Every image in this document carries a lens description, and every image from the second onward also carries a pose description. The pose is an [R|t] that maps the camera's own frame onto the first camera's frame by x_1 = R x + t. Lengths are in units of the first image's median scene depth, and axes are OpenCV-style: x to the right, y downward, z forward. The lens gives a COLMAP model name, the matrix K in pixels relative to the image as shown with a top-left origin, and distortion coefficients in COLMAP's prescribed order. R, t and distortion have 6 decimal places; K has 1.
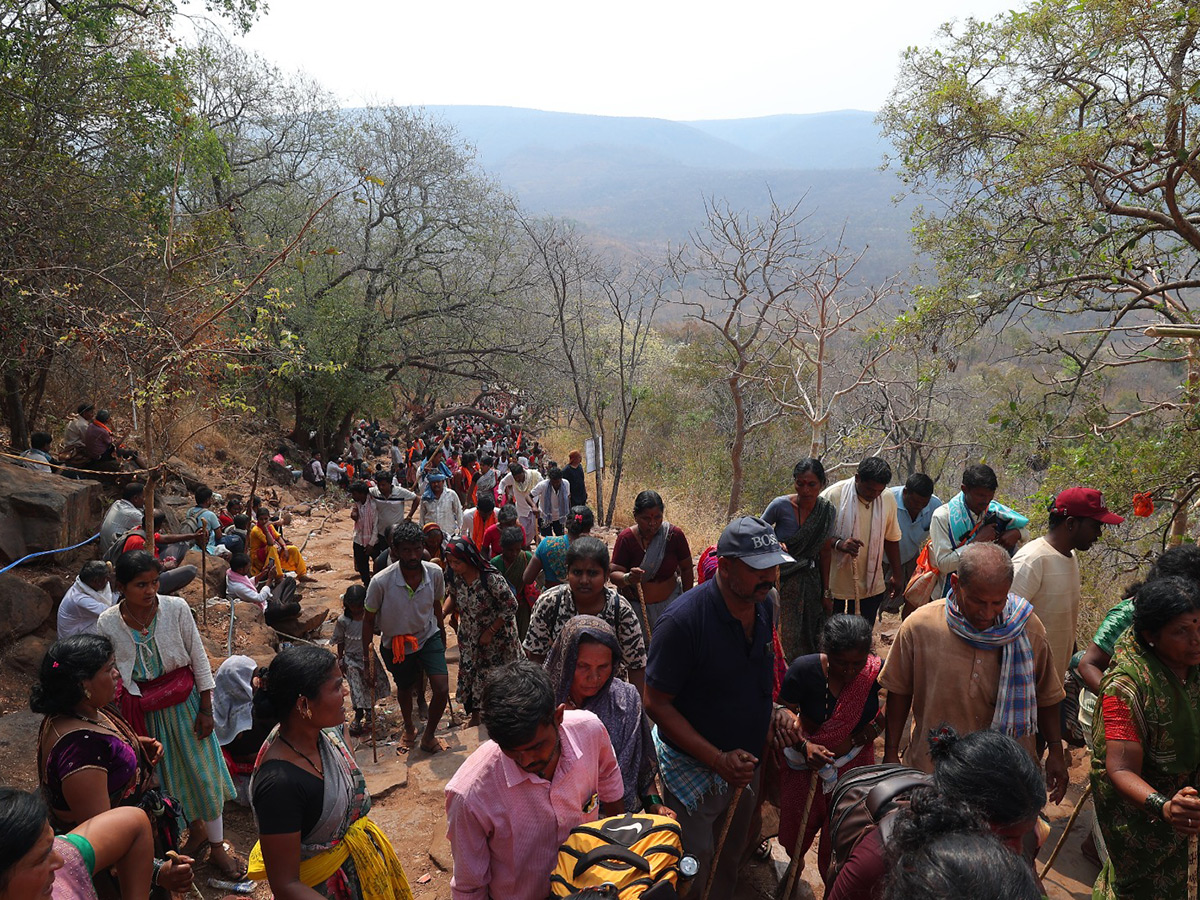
lens RADIAL K [[897.5, 0, 600.0], [0, 897.5, 450.0], [0, 0, 1]] dist [-0.082003, 0.003378]
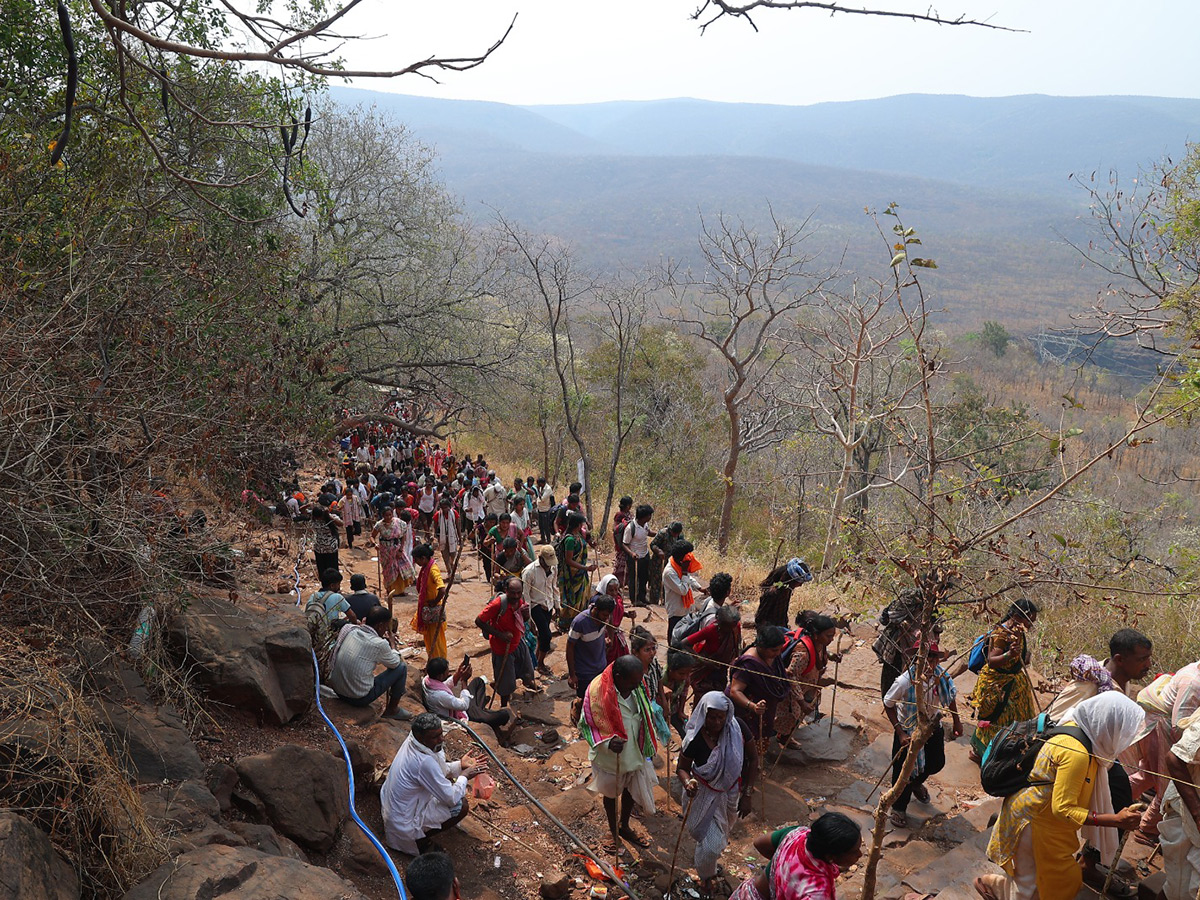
lens RADIAL K [[897.5, 0, 600.0], [0, 897.5, 450.0], [0, 0, 1]] dist [-0.082003, 0.003378]
pose [[0.984871, -0.033320, 0.170055, -0.134366], [0.030537, 0.999354, 0.018953, -0.034795], [-0.170577, -0.013473, 0.985252, 0.035874]]
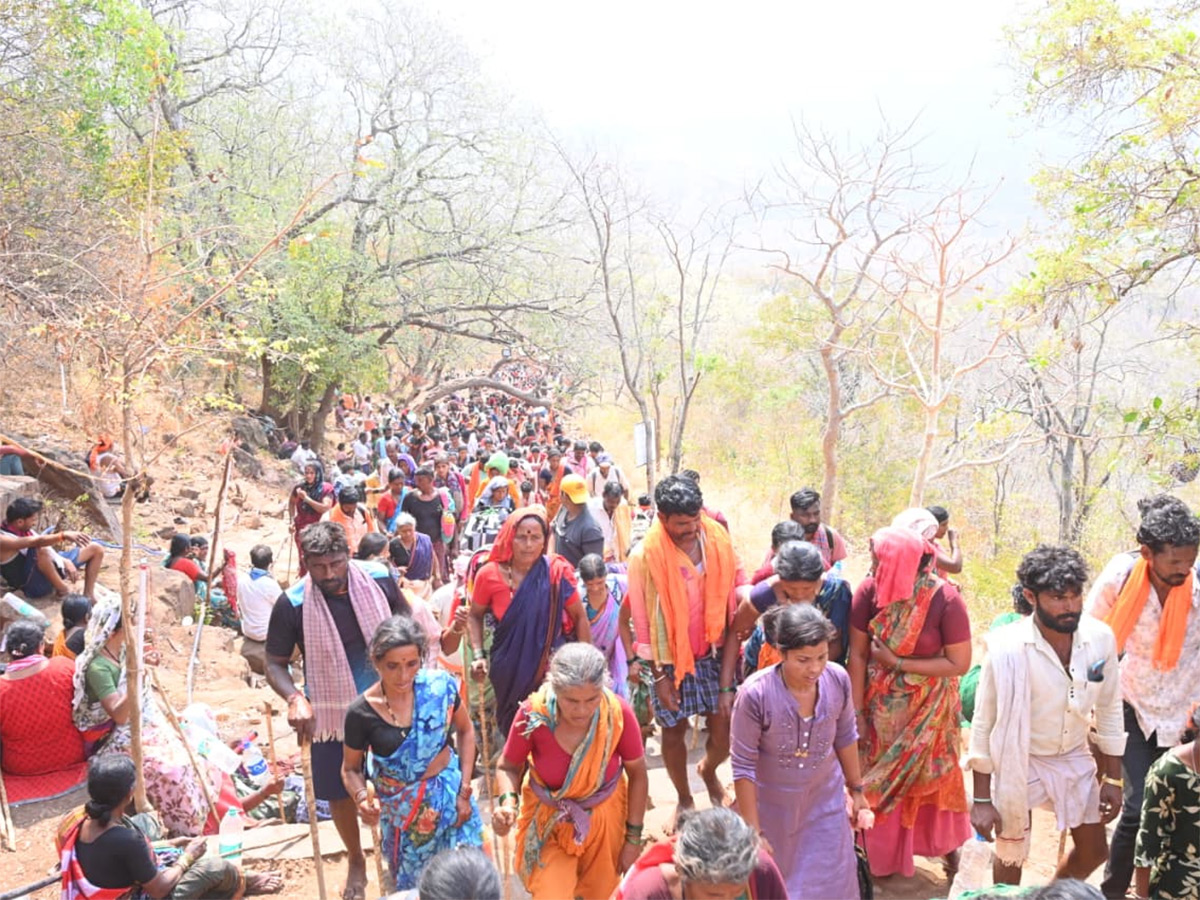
lens RADIAL K [[1192.0, 0, 600.0], [0, 1192.0, 450.0], [0, 0, 1]] dist [-0.018462, -0.000885]
pose [[0.998715, 0.011728, -0.049294, 0.004929], [-0.010914, 0.999800, 0.016742, -0.005407], [0.049480, -0.016182, 0.998644, -0.028792]]
